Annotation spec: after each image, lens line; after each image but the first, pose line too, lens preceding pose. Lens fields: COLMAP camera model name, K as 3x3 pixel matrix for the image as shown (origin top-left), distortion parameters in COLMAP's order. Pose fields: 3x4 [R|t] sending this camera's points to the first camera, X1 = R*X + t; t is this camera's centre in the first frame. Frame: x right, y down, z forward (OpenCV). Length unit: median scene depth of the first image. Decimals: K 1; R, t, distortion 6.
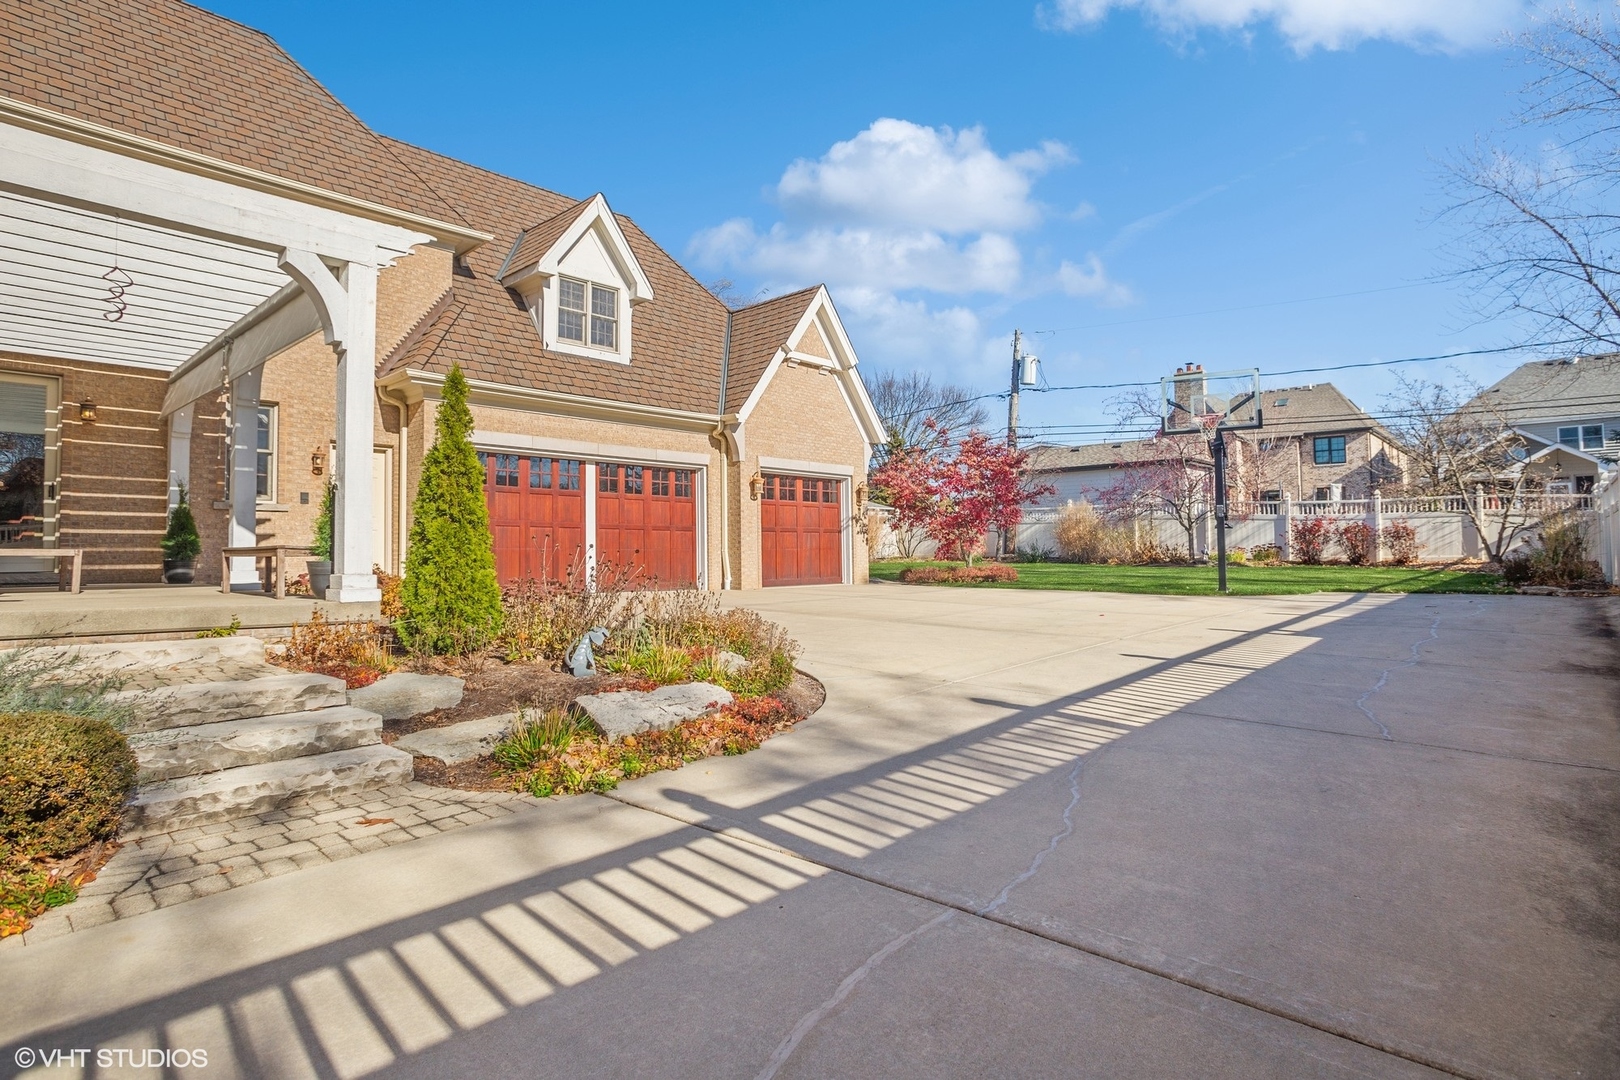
lens RADIAL K [[856.6, 0, 821.2], [0, 856.6, 556.1], [0, 0, 1]] dist [-0.072921, 0.042792]
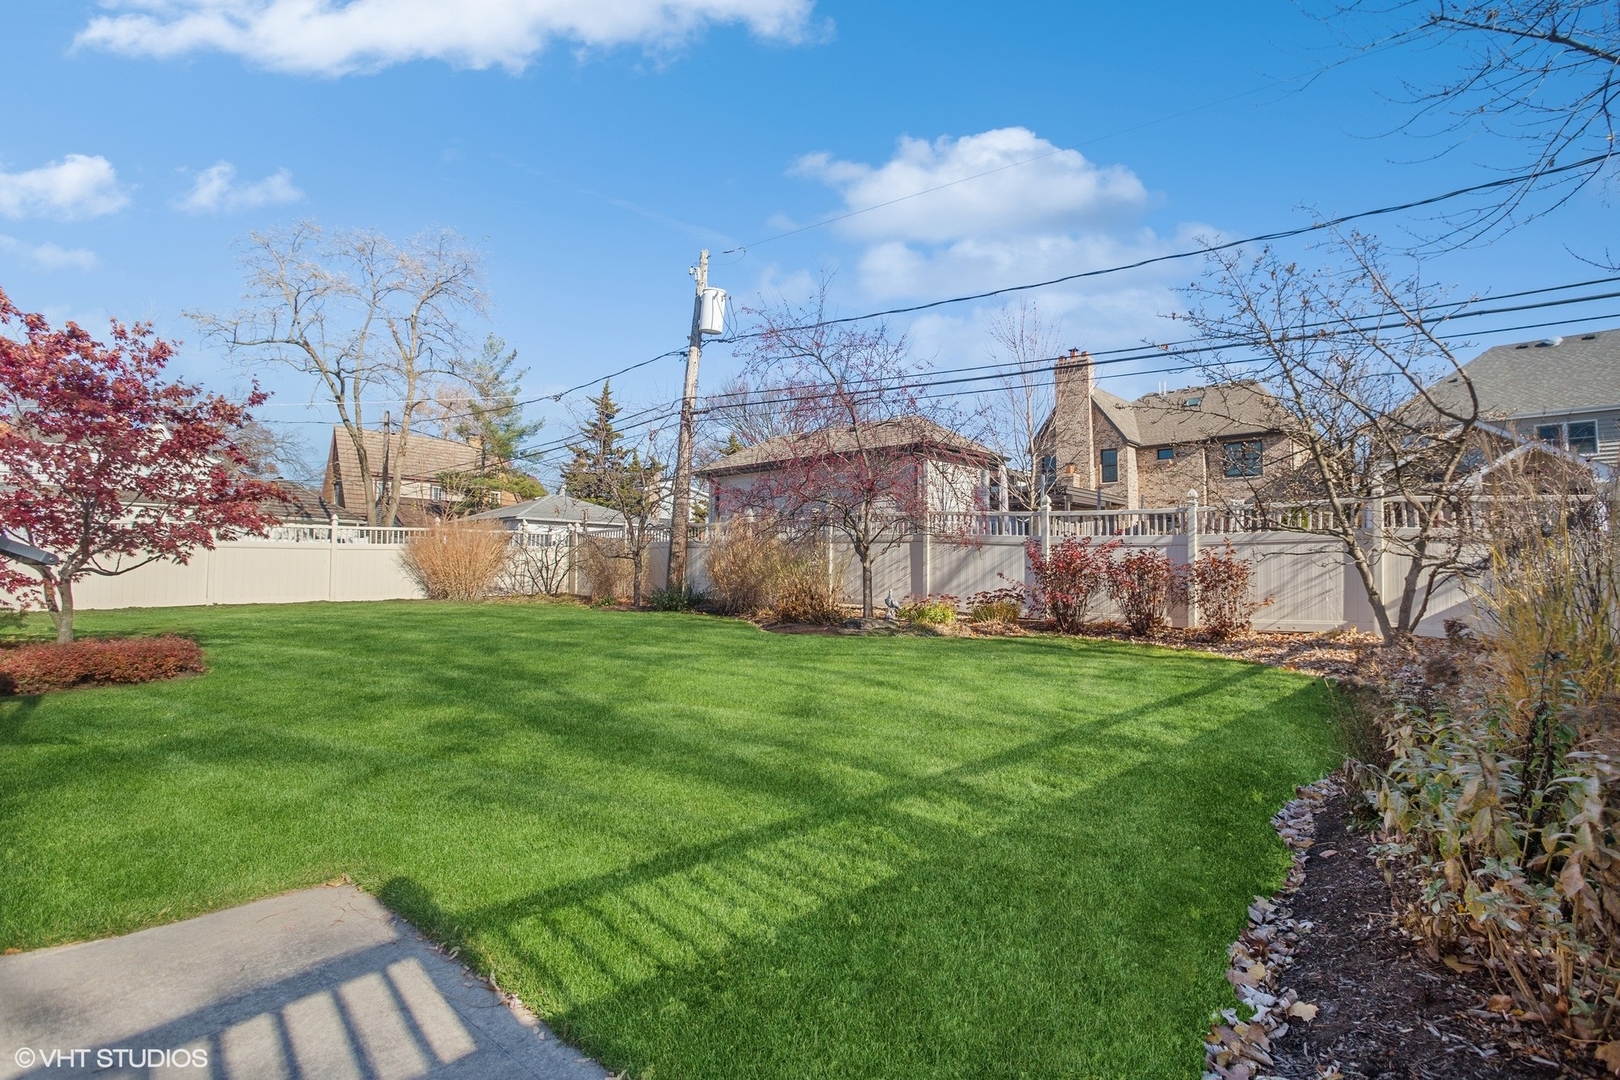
lens RADIAL K [[856.6, 0, 821.2], [0, 856.6, 556.1], [0, 0, 1]] dist [-0.072921, 0.042792]
pose [[0.999800, 0.014159, 0.014135, 0.412969], [-0.013734, 0.999464, -0.029708, -0.018523], [-0.014548, 0.029508, 0.999459, 0.463415]]
